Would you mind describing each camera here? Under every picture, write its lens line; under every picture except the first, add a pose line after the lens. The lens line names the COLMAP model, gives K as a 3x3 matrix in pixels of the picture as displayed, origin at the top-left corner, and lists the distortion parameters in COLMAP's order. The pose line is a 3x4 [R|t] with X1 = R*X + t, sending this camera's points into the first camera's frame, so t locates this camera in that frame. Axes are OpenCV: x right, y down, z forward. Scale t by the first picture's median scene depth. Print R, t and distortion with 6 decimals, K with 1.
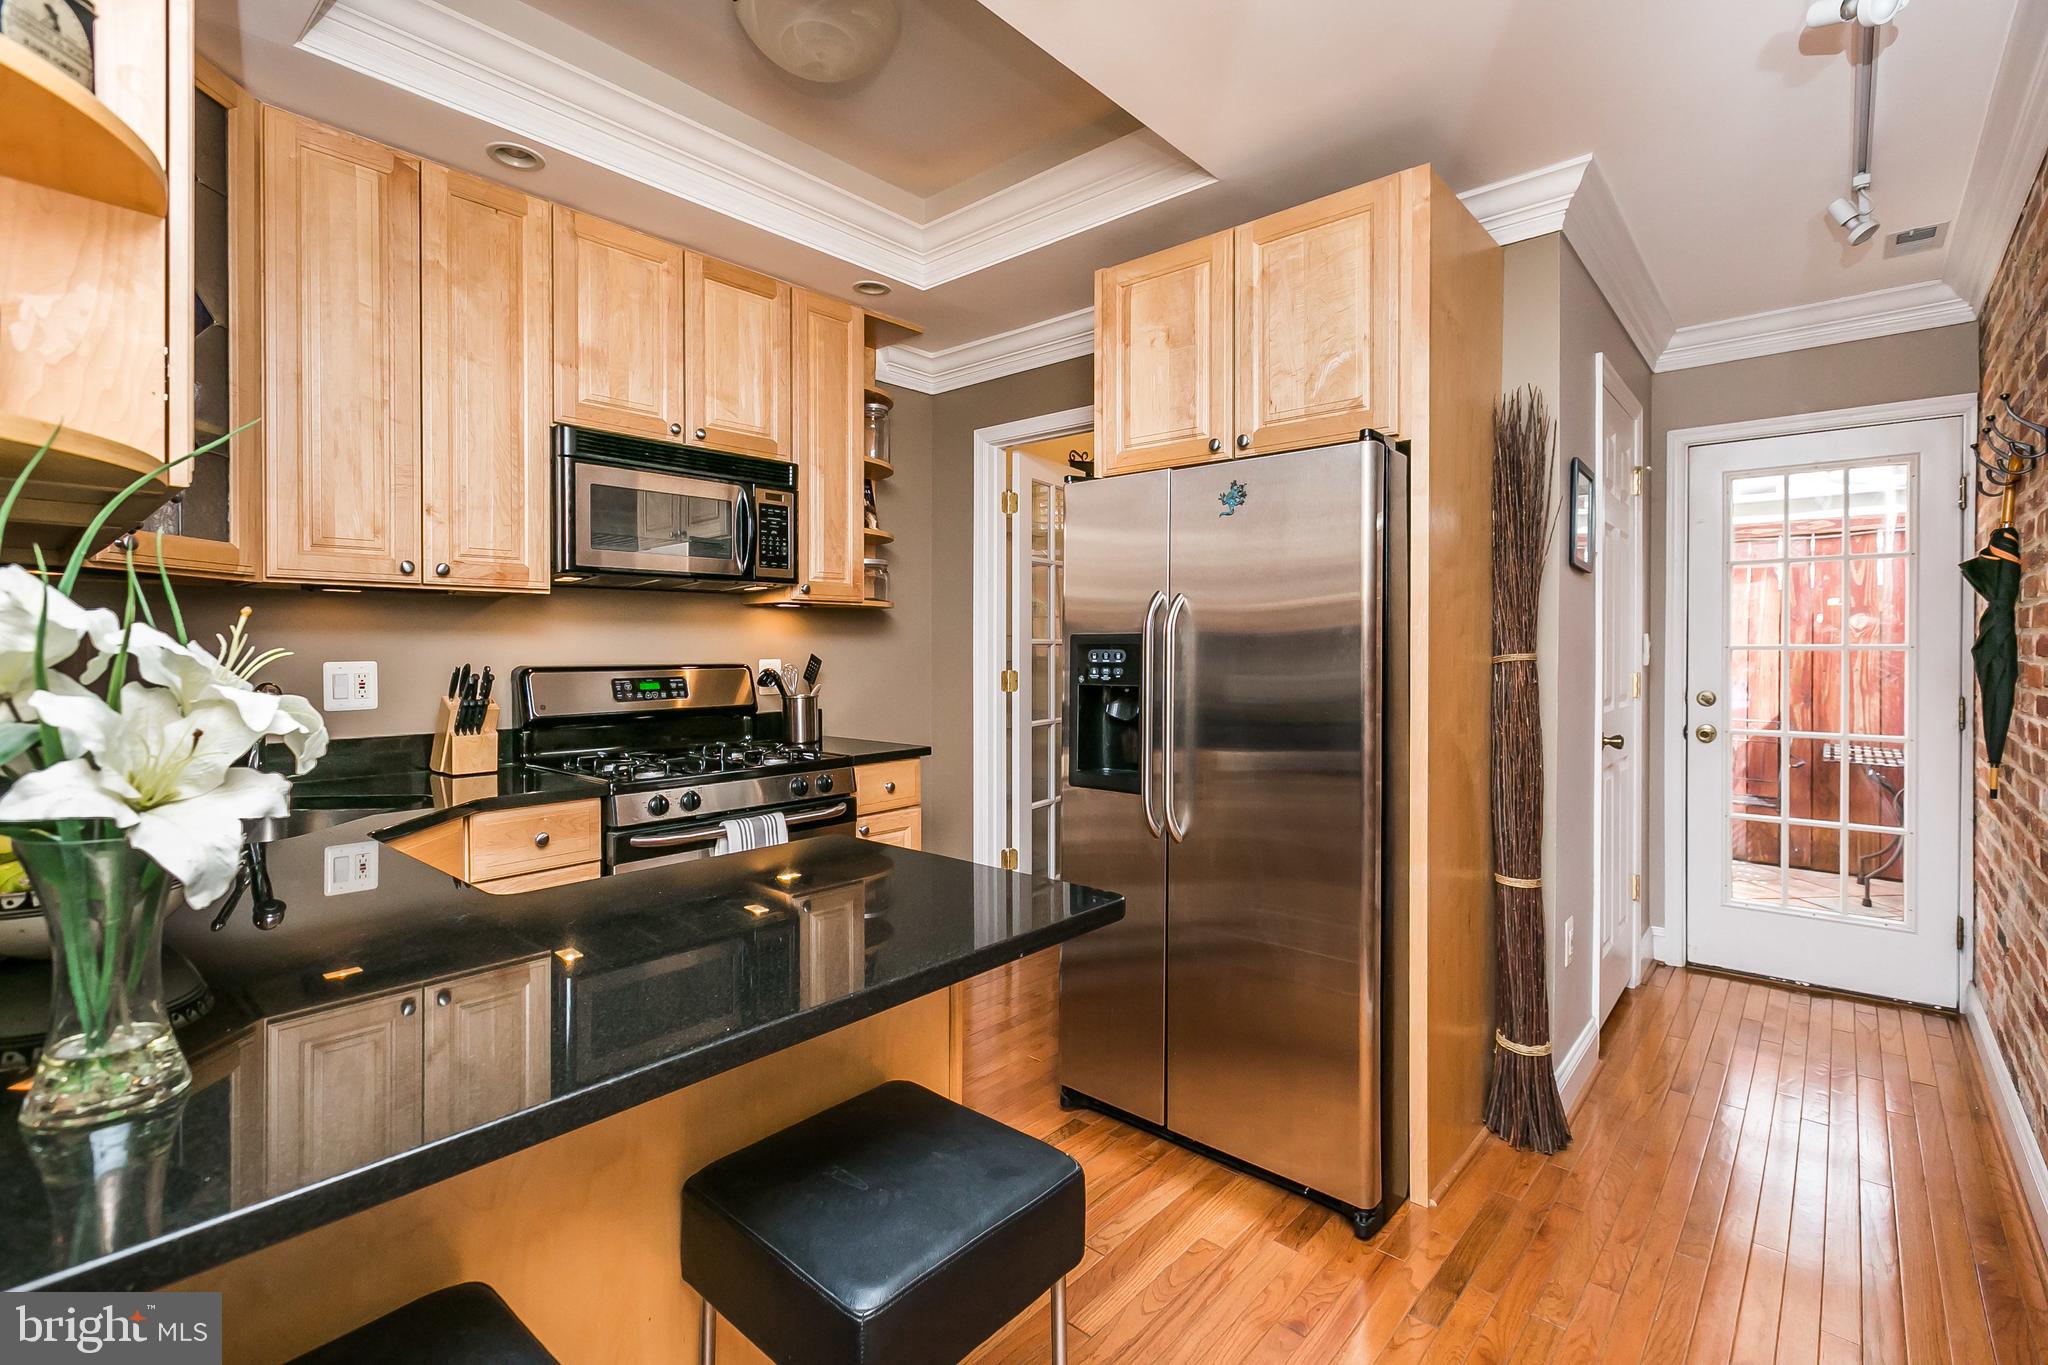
lens RADIAL K [[939.9, 0, 1027.6], [0, 939.9, 663.4], [0, 0, 1]] dist [-0.001194, -0.001247]
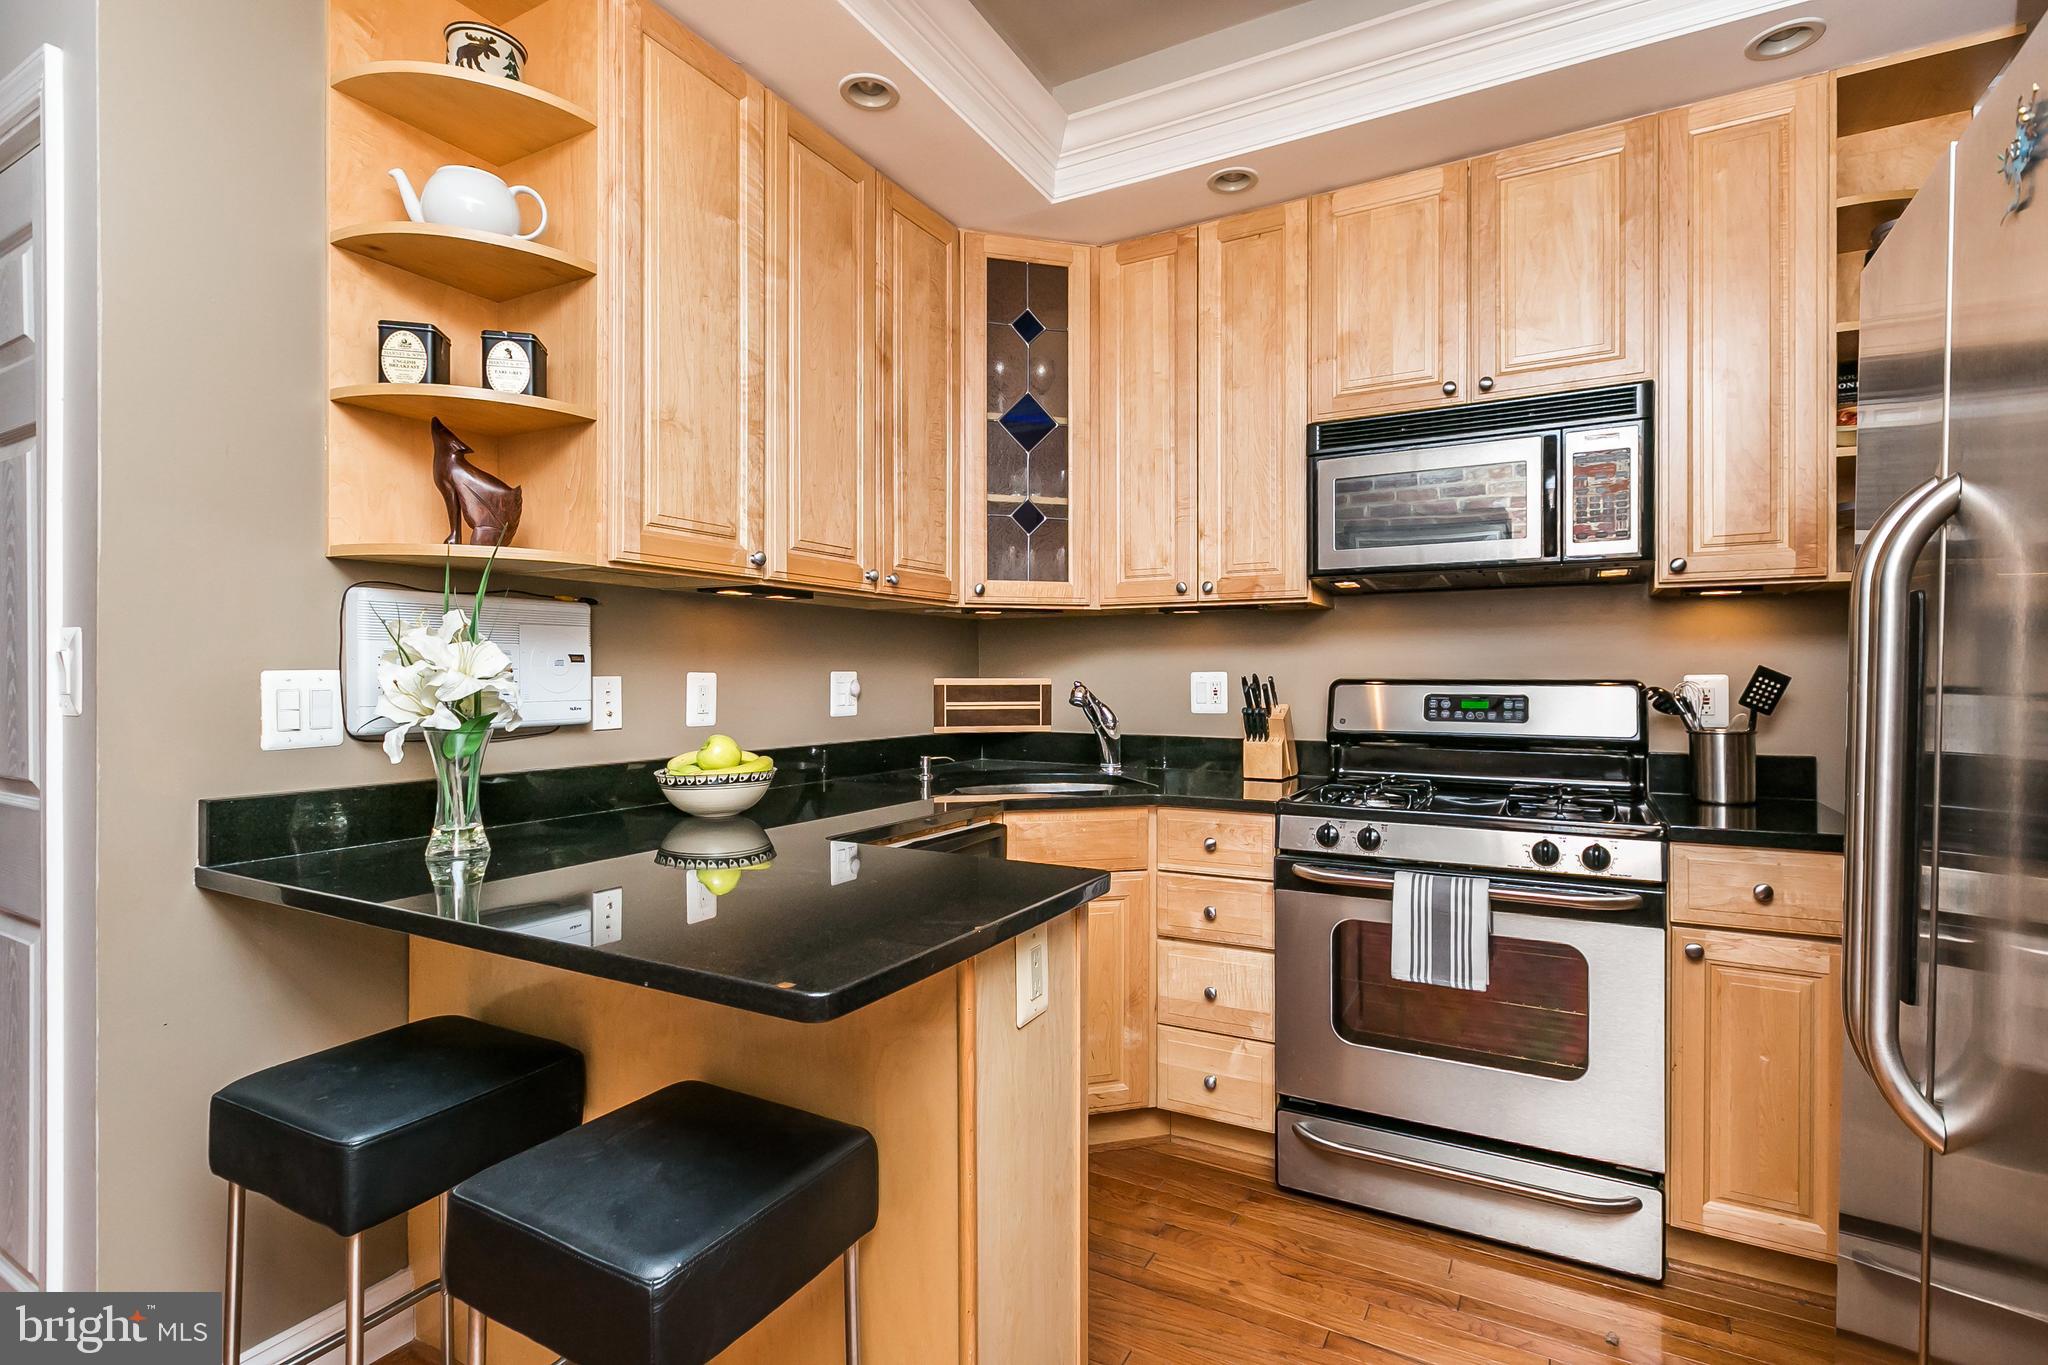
lens RADIAL K [[939.9, 0, 1003.0], [0, 939.9, 676.6], [0, 0, 1]] dist [-0.001194, -0.001247]
pose [[0.195198, 0.009056, -0.980722, 0.341414], [-0.021475, 0.999757, 0.004958, 0.004506], [0.980529, 0.020093, 0.195345, 0.450316]]
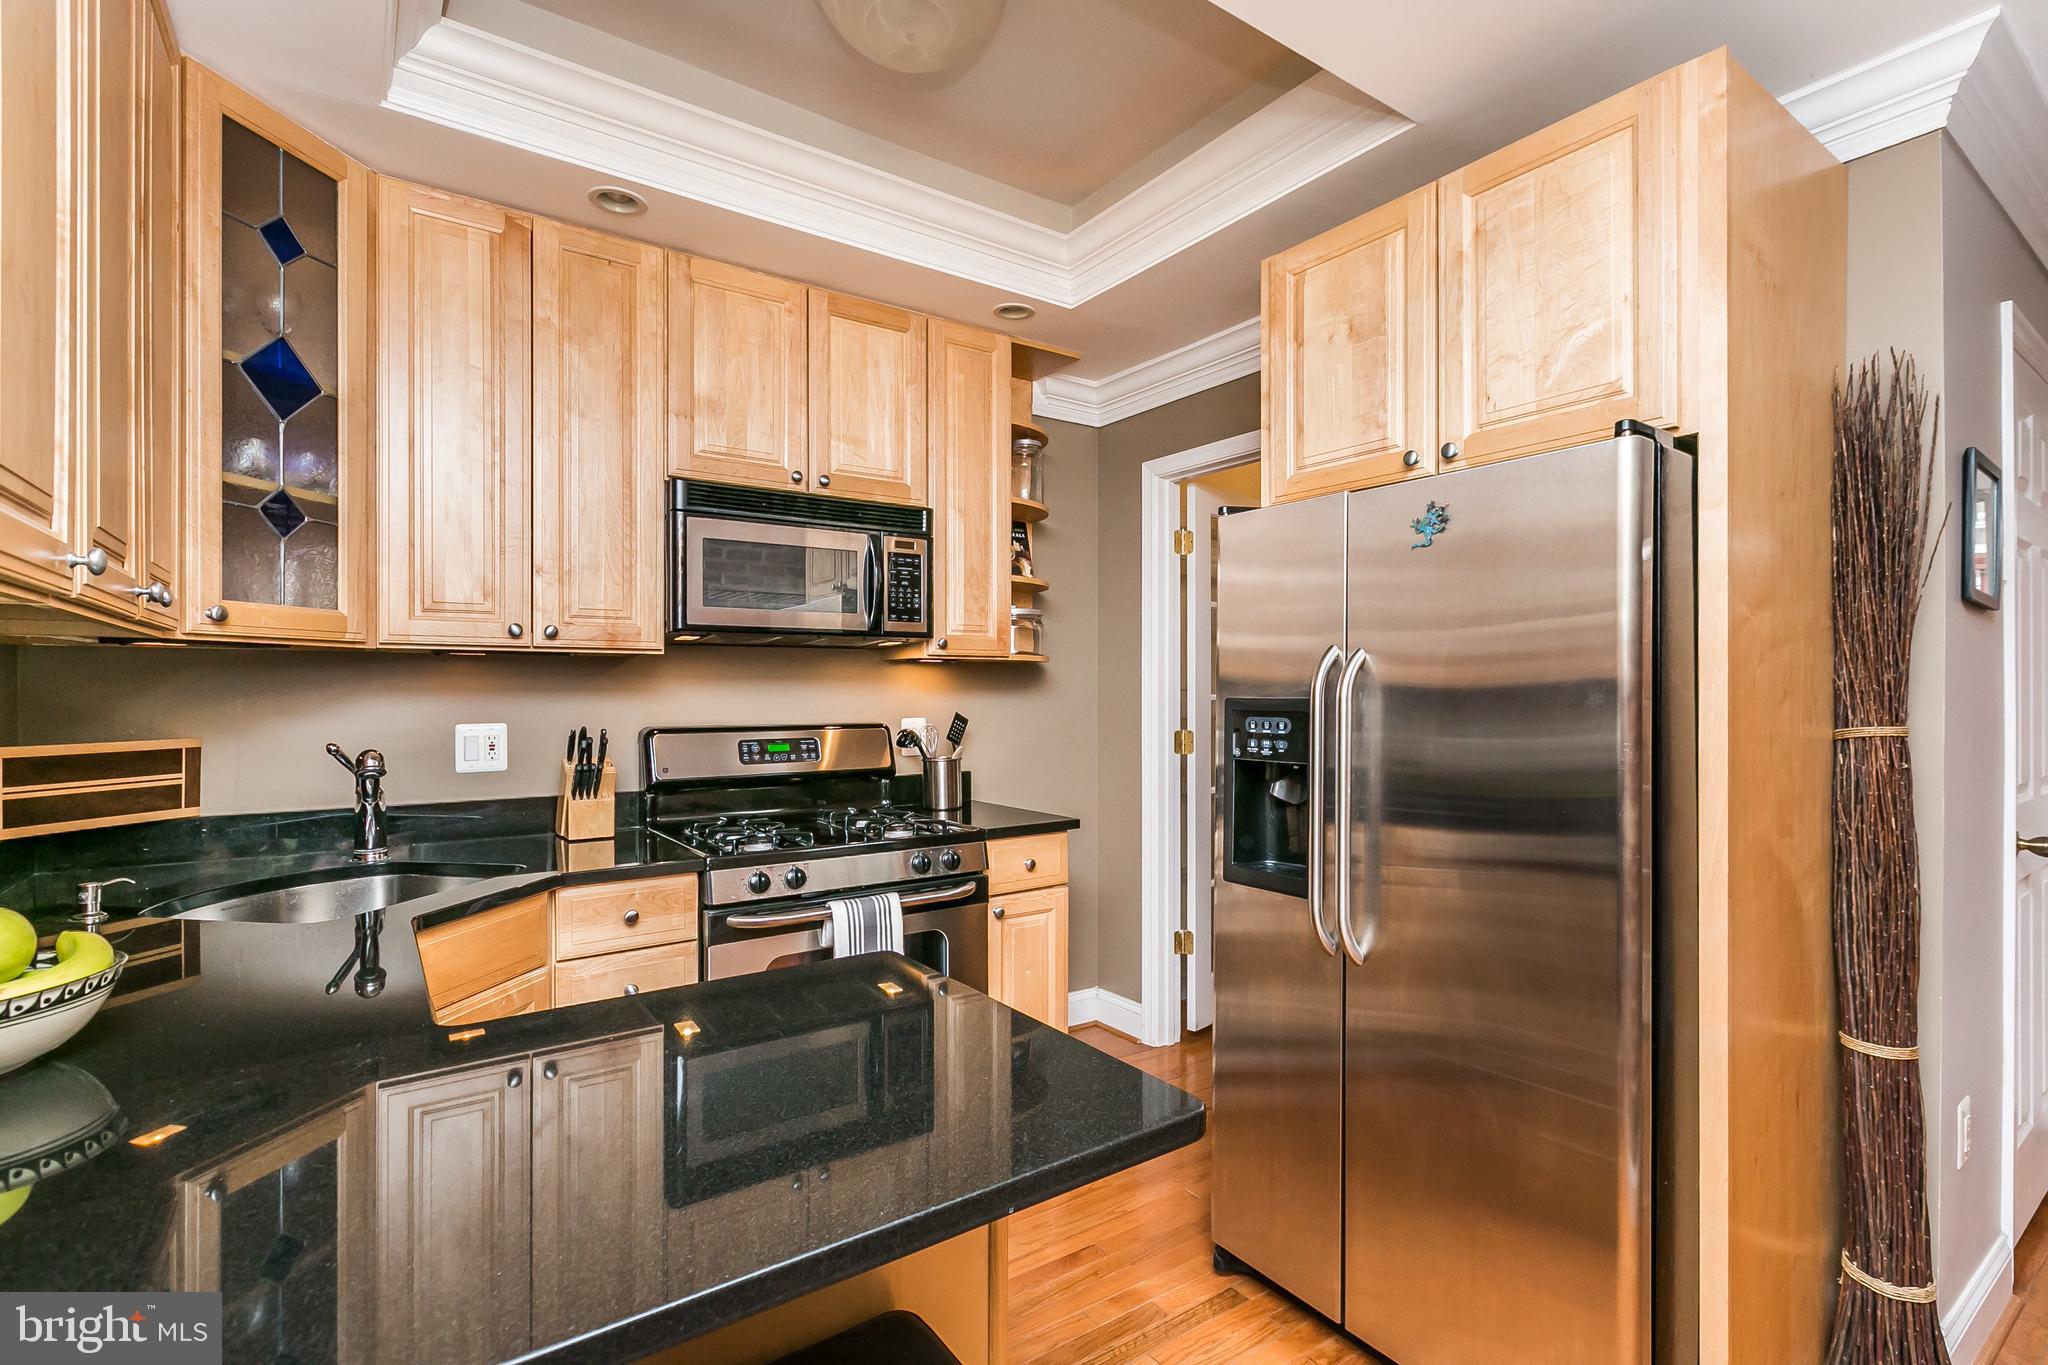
lens RADIAL K [[939.9, 0, 1003.4], [0, 939.9, 691.2], [0, 0, 1]] dist [-0.001194, -0.001247]
pose [[0.965931, 0.002995, -0.258784, 0.067843], [-0.007223, 0.999856, -0.015388, -0.021168], [0.258701, 0.016733, 0.965813, 0.143870]]
